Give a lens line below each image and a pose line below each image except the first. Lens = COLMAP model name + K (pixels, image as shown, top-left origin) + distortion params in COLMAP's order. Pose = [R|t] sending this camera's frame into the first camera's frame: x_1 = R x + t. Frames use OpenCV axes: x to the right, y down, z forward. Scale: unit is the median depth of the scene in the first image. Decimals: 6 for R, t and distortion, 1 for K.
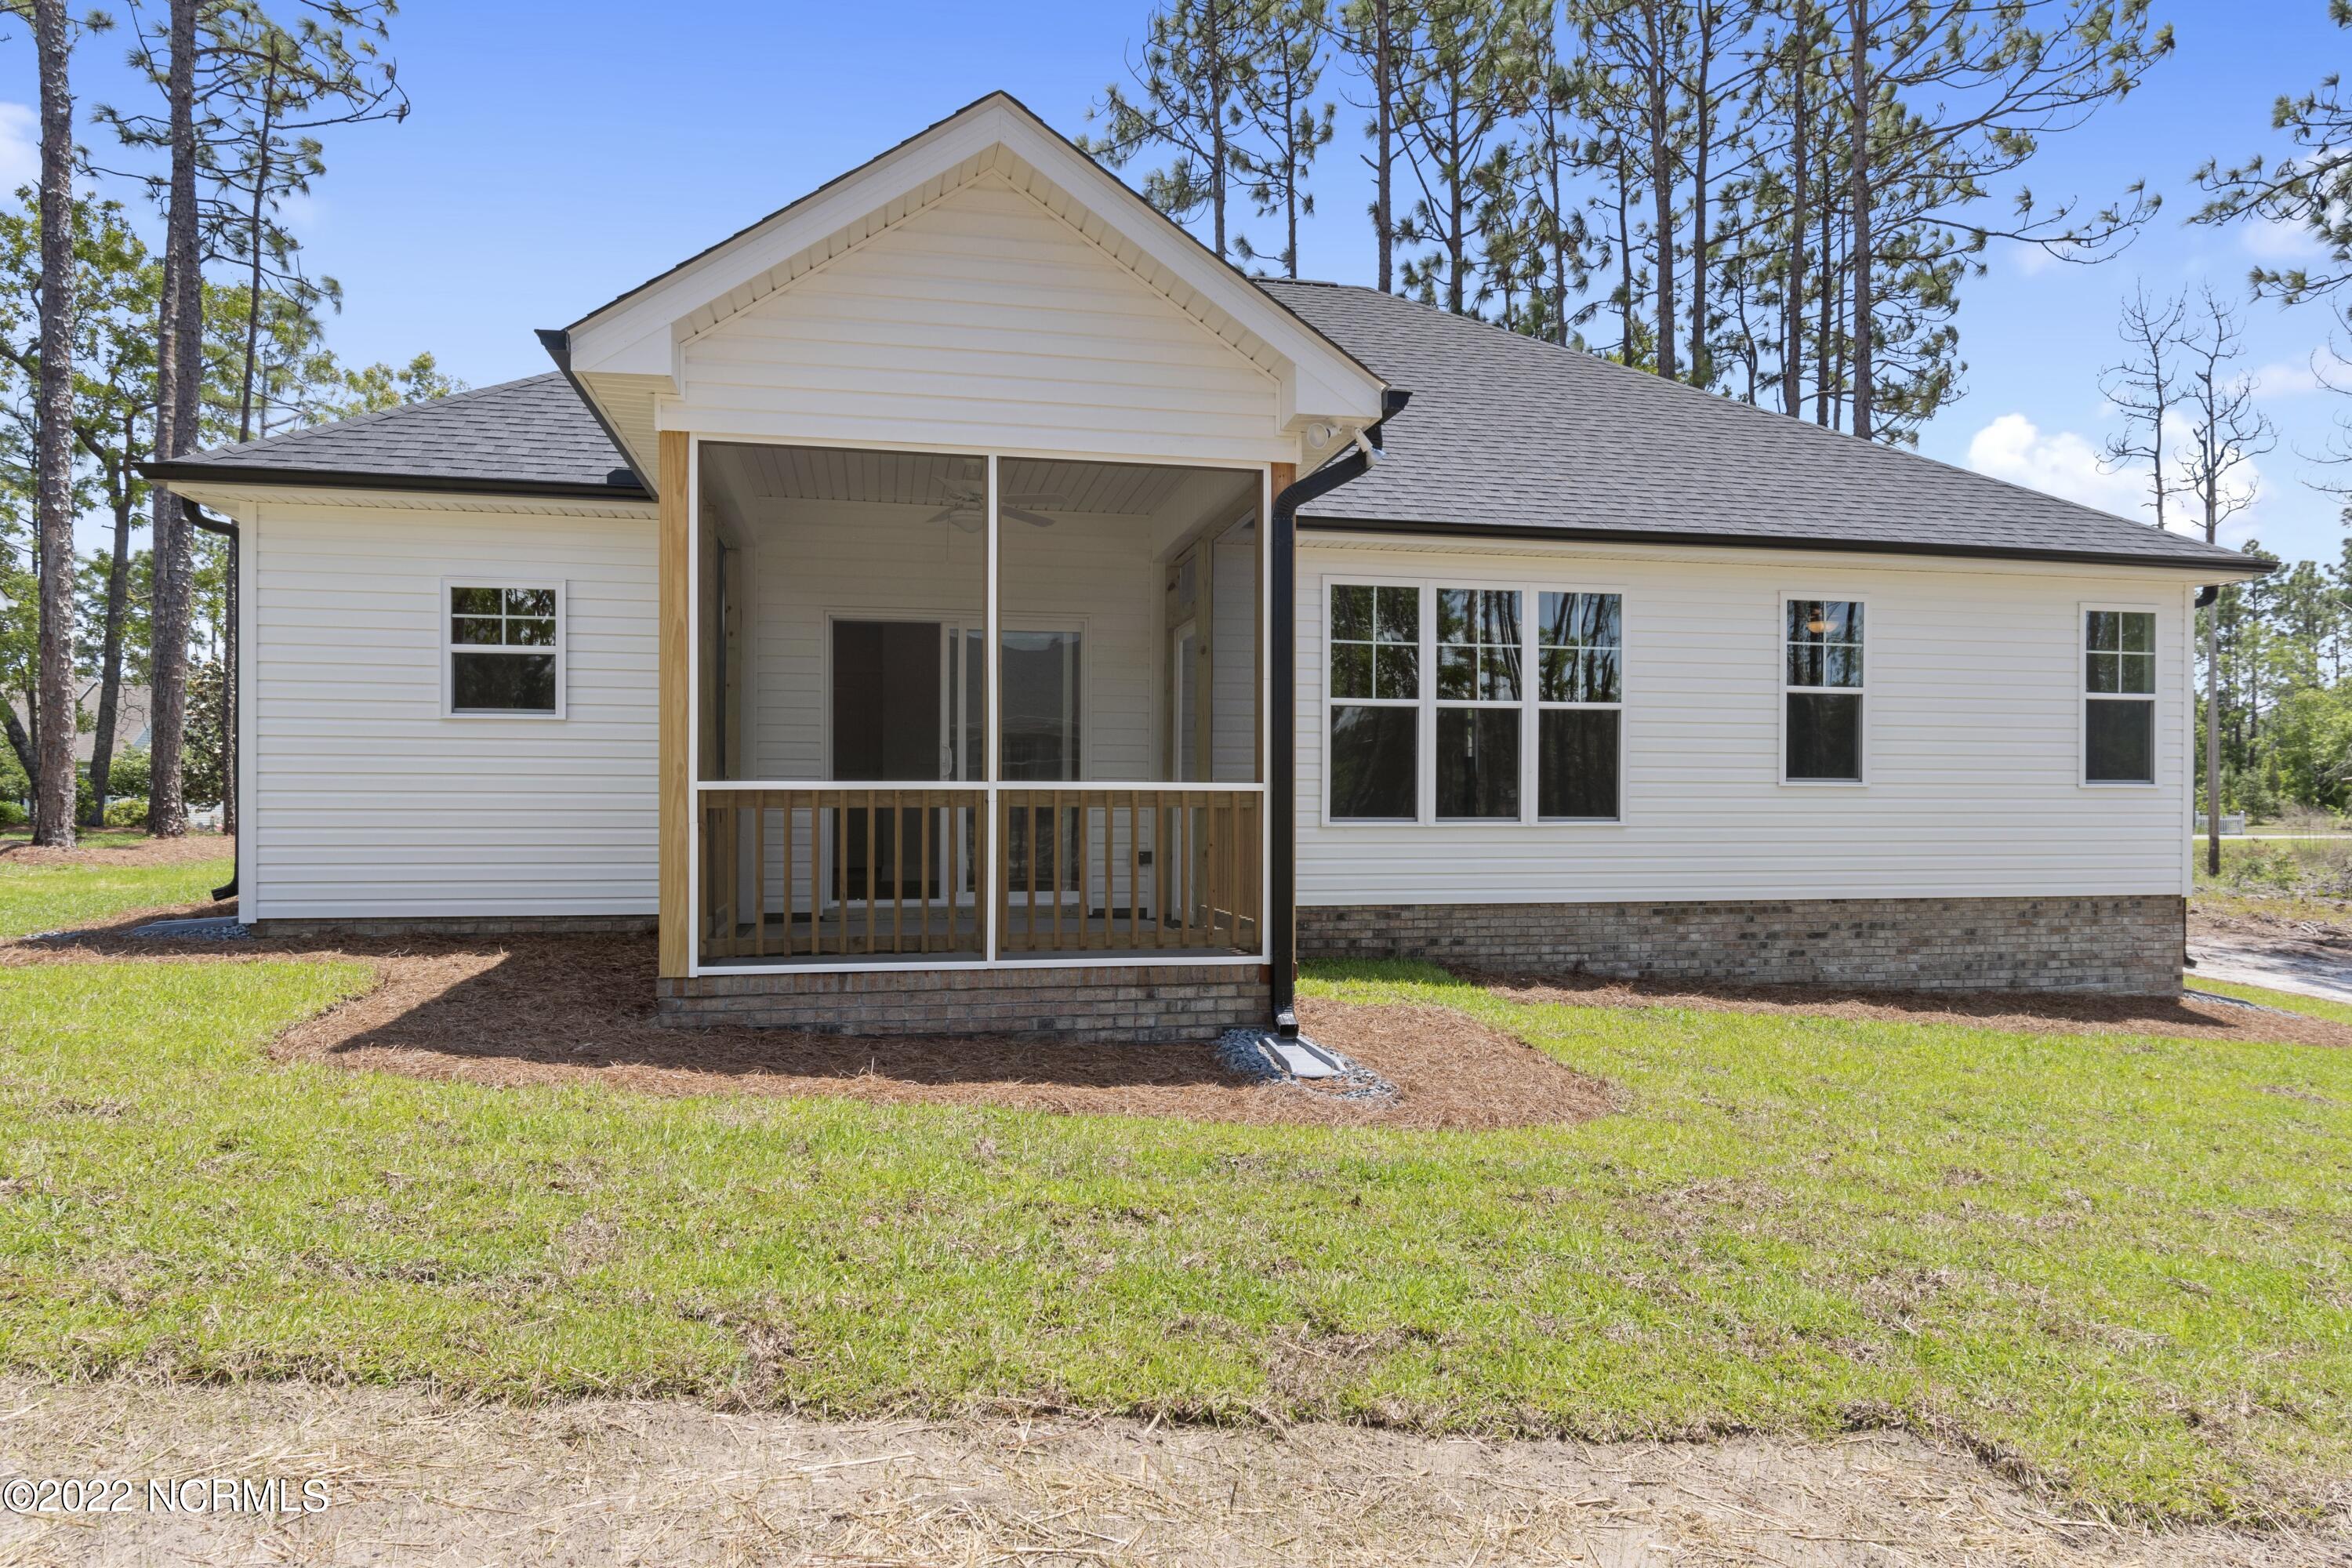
lens RADIAL K [[1426.5, 0, 1170.3], [0, 1426.5, 792.8], [0, 0, 1]] dist [0.000158, 0.000168]
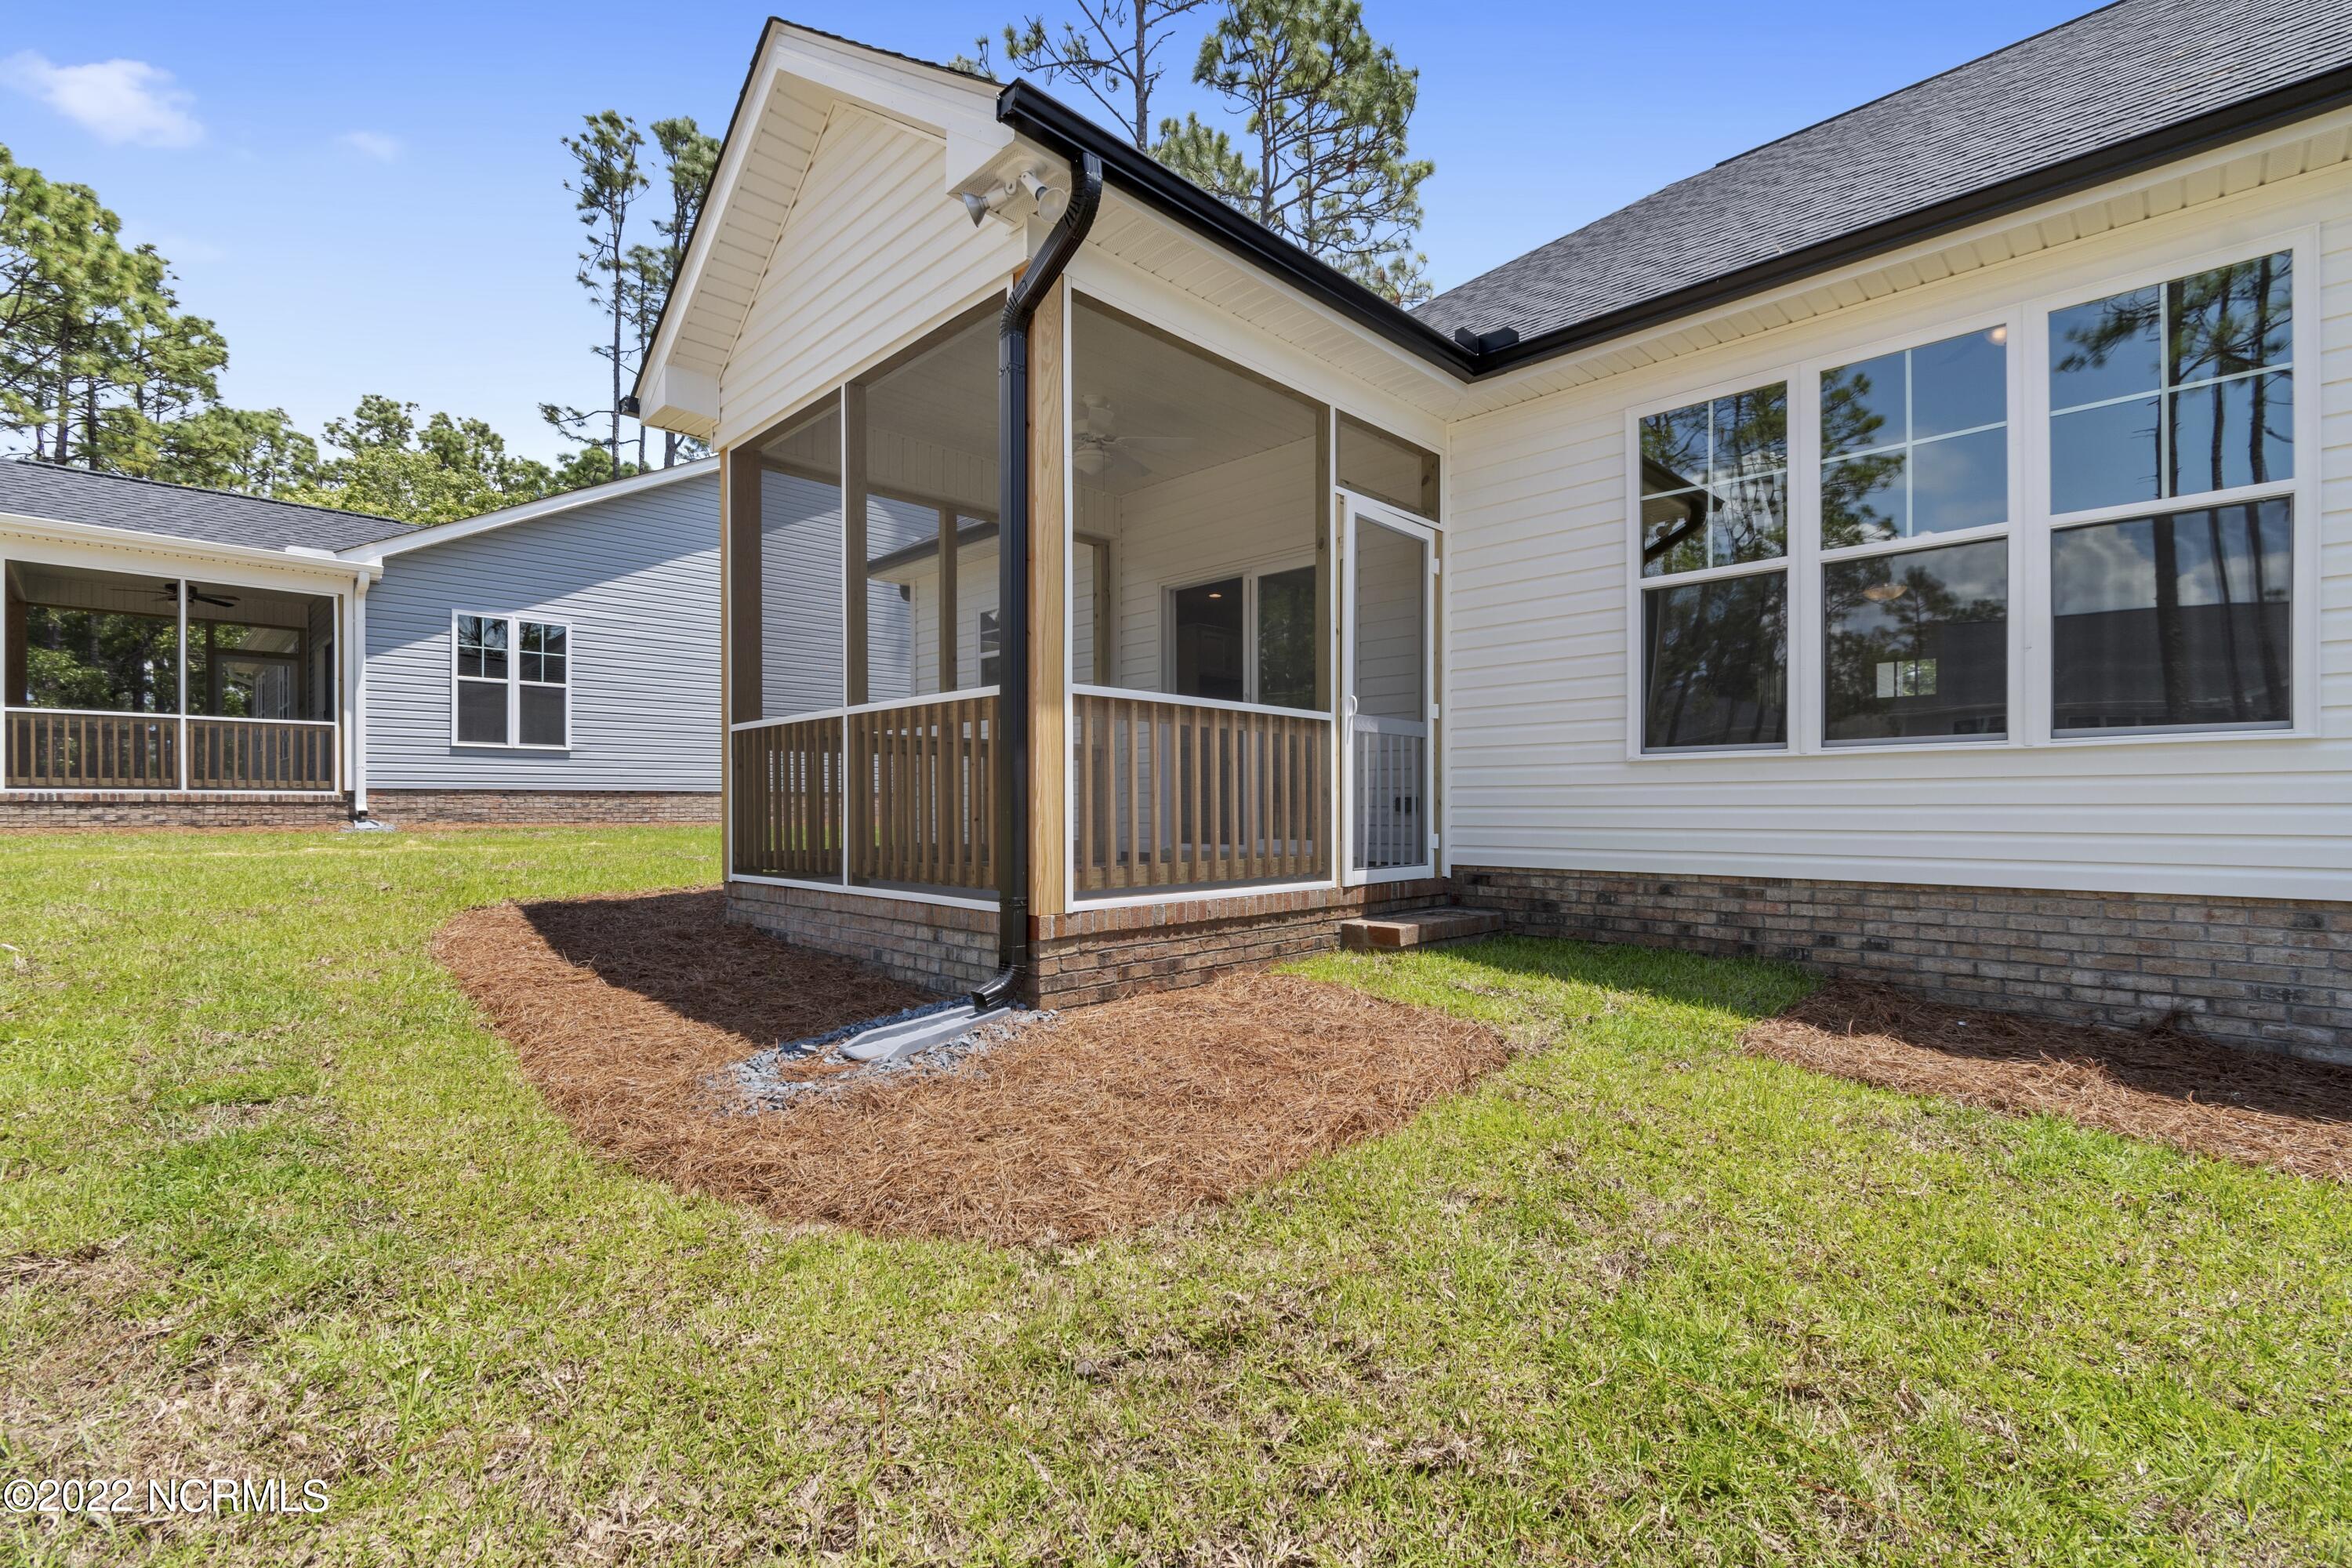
lens RADIAL K [[1030.2, 0, 1174.7], [0, 1030.2, 794.1], [0, 0, 1]] dist [-0.004264, -0.000547]
pose [[0.563661, -0.013165, -0.825902, 0.398004], [0.012115, 0.999897, -0.007670, 0.040637], [0.825918, -0.005683, 0.563762, 0.514145]]
